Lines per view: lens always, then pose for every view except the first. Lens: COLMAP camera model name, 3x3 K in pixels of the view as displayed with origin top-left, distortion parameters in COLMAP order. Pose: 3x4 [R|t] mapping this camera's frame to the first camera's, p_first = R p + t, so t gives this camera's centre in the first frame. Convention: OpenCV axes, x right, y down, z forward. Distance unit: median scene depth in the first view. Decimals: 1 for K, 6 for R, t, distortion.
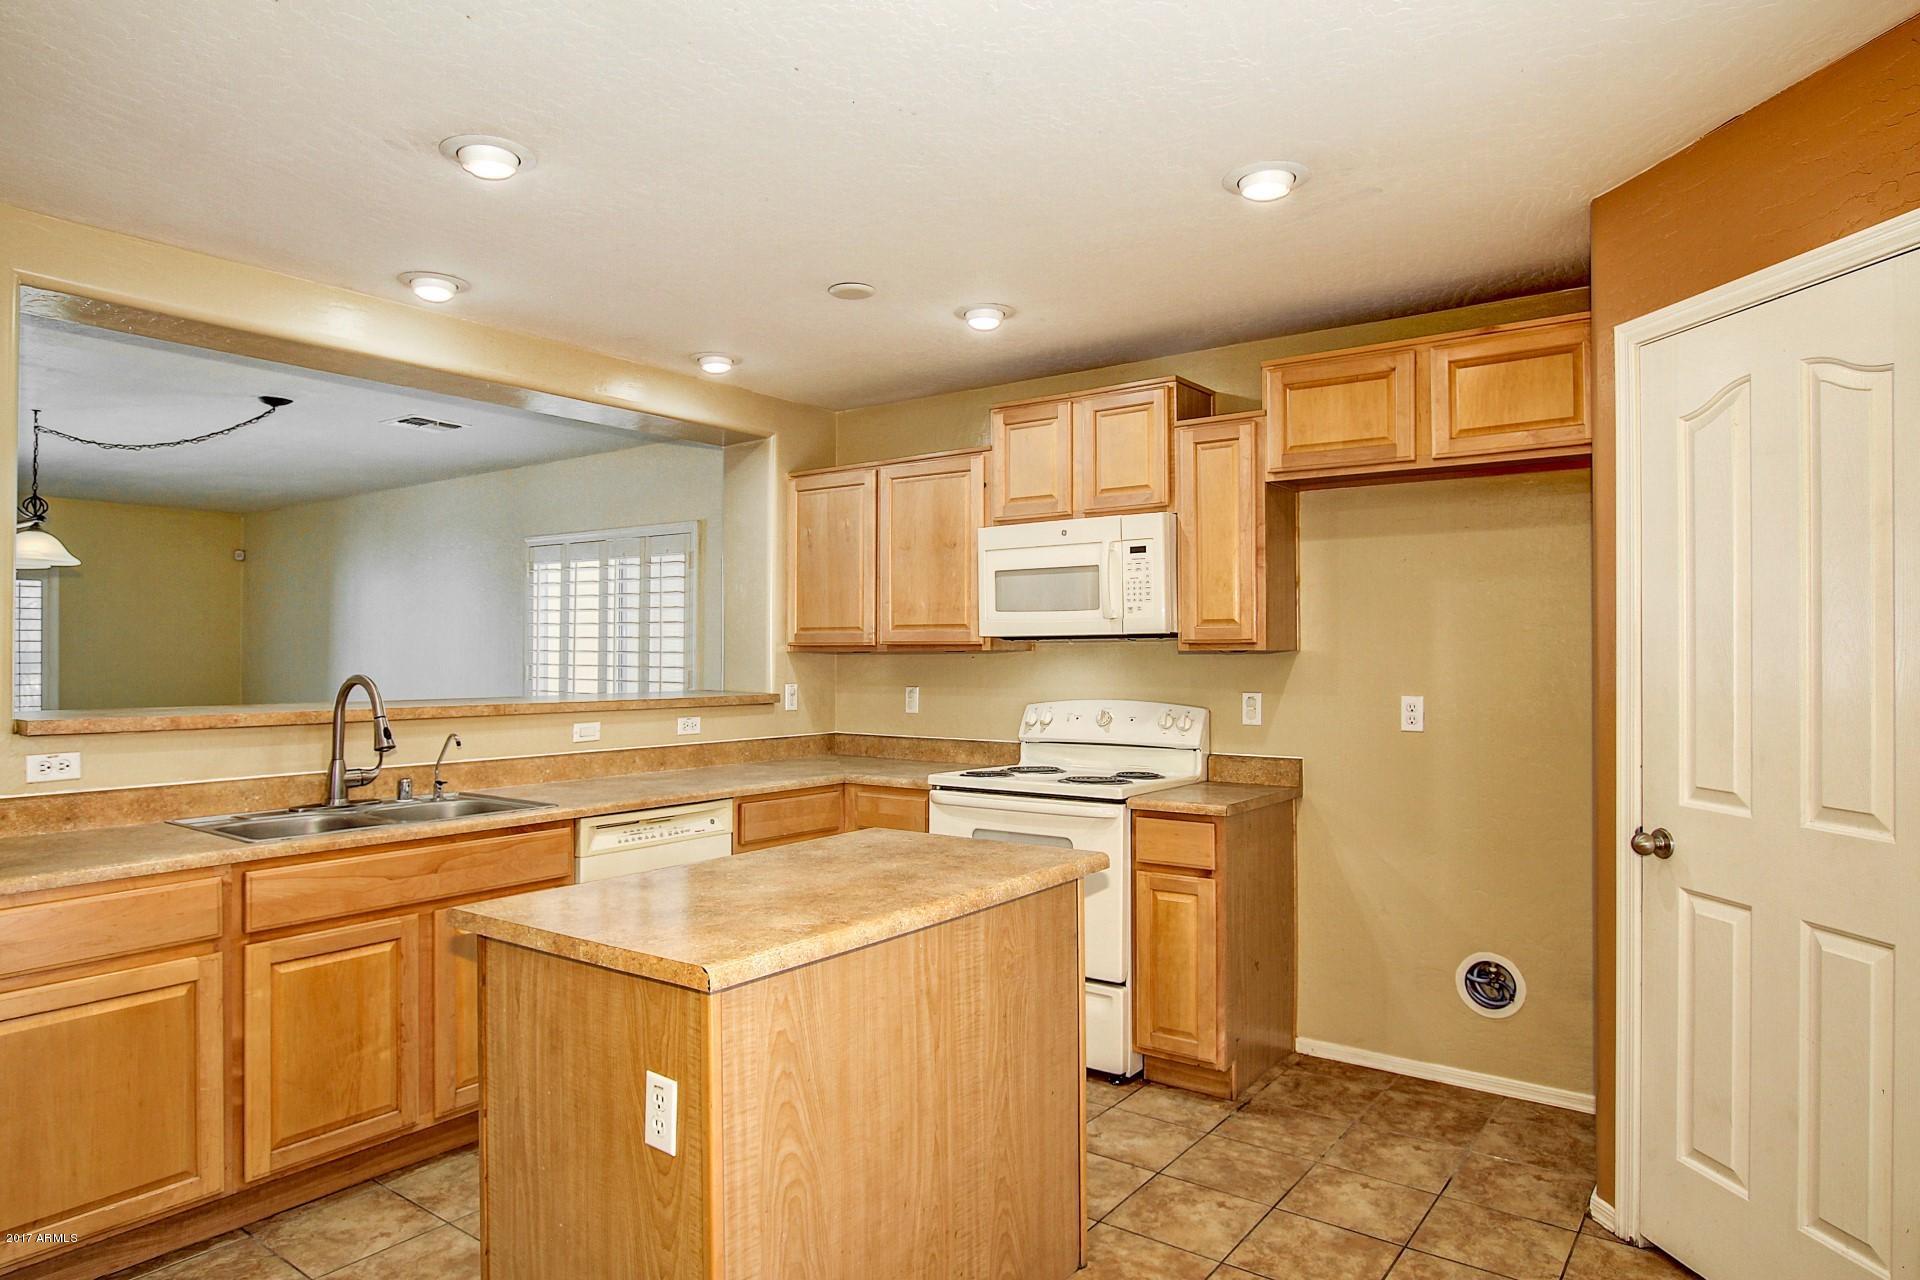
lens RADIAL K [[1142.1, 0, 964.6], [0, 1142.1, 641.8], [0, 0, 1]] dist [-0.017534, 0.000867]
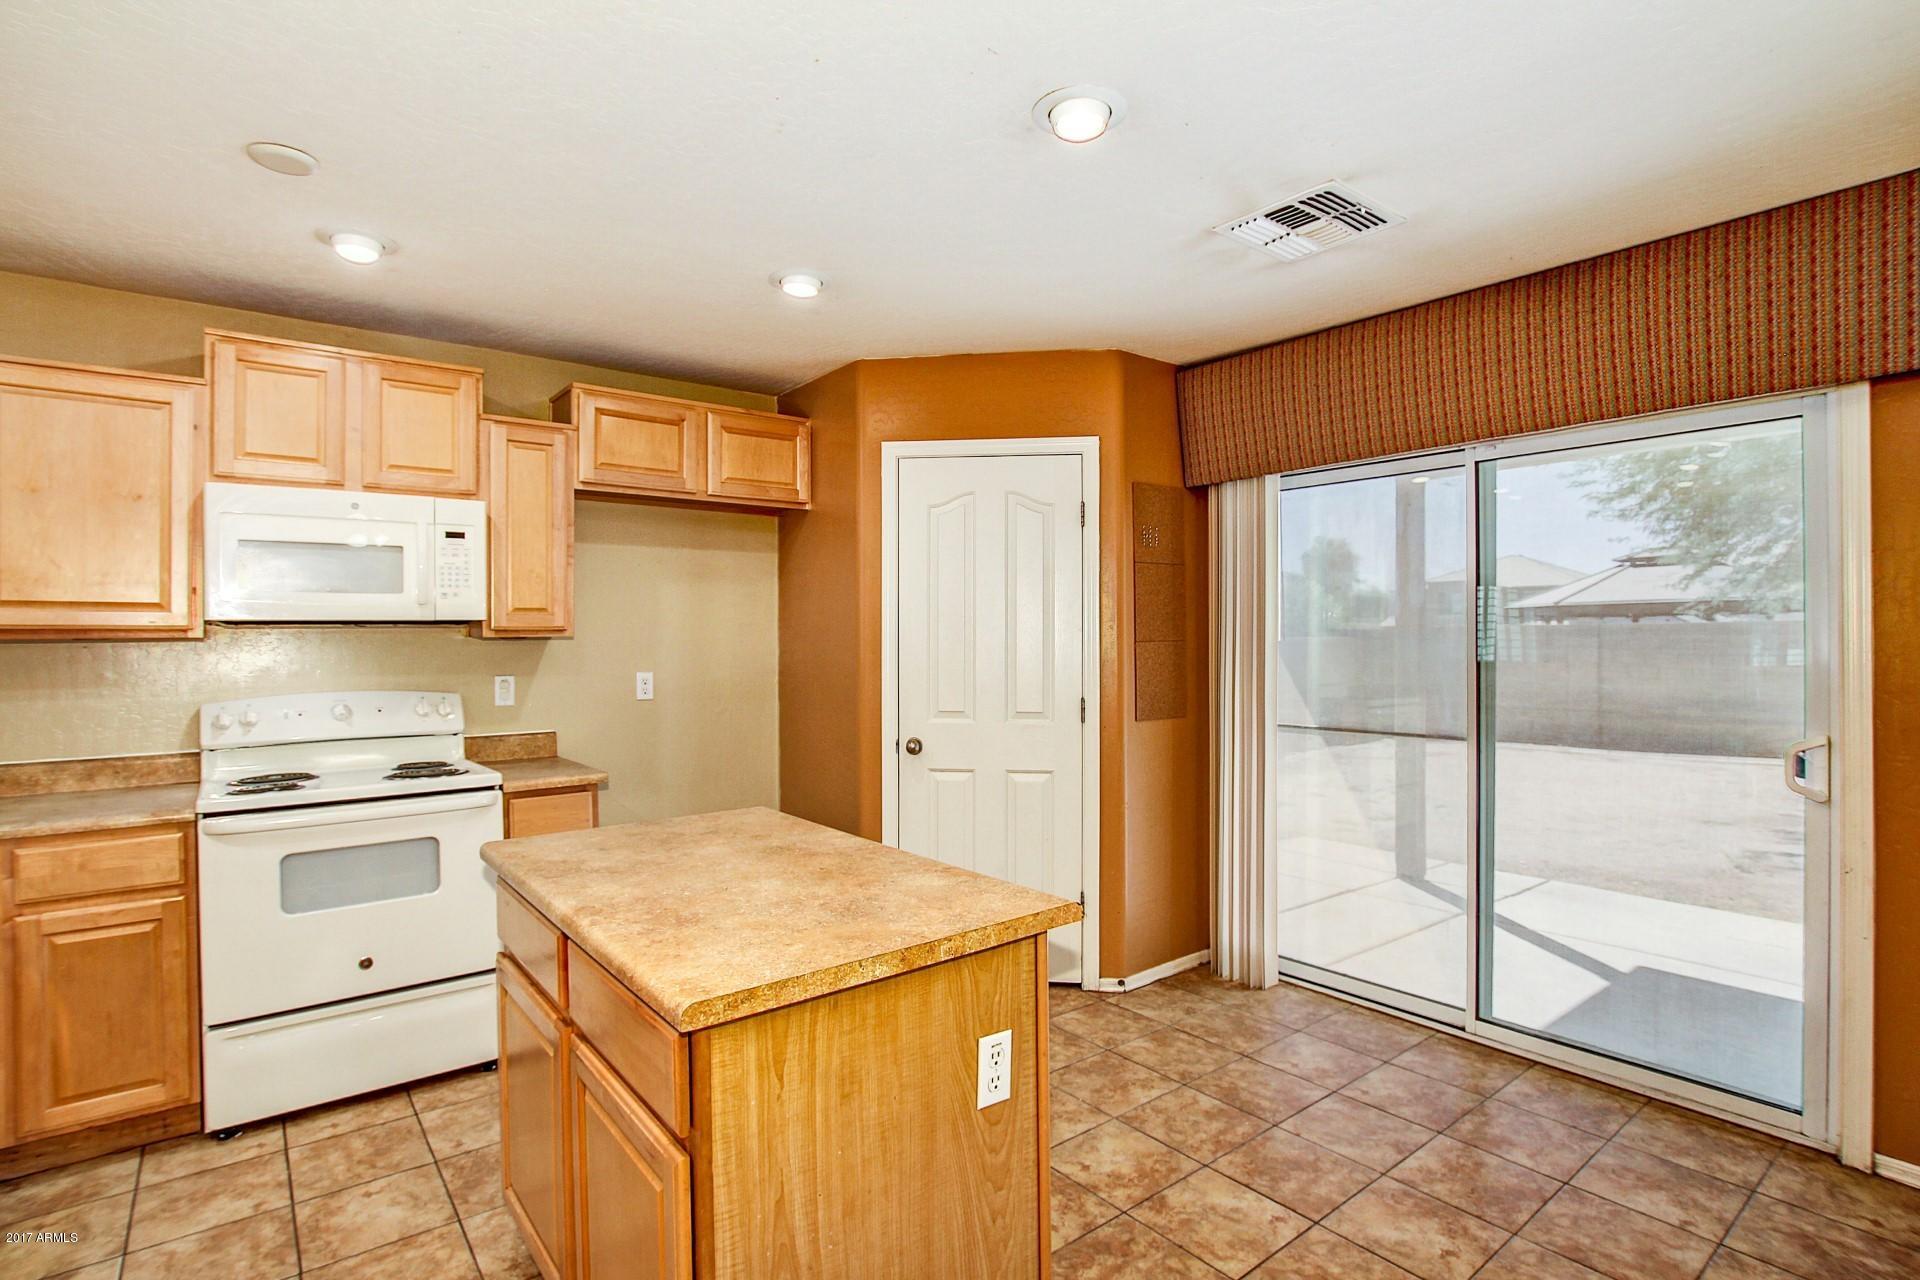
lens RADIAL K [[932.8, 0, 963.3], [0, 932.8, 637.6], [0, 0, 1]] dist [-0.022780, -0.000892]
pose [[0.267097, -0.001573, 0.963668, -0.515172], [-0.005512, 0.999980, 0.003160, 0.003341], [-0.963654, -0.006155, 0.267083, 0.370104]]
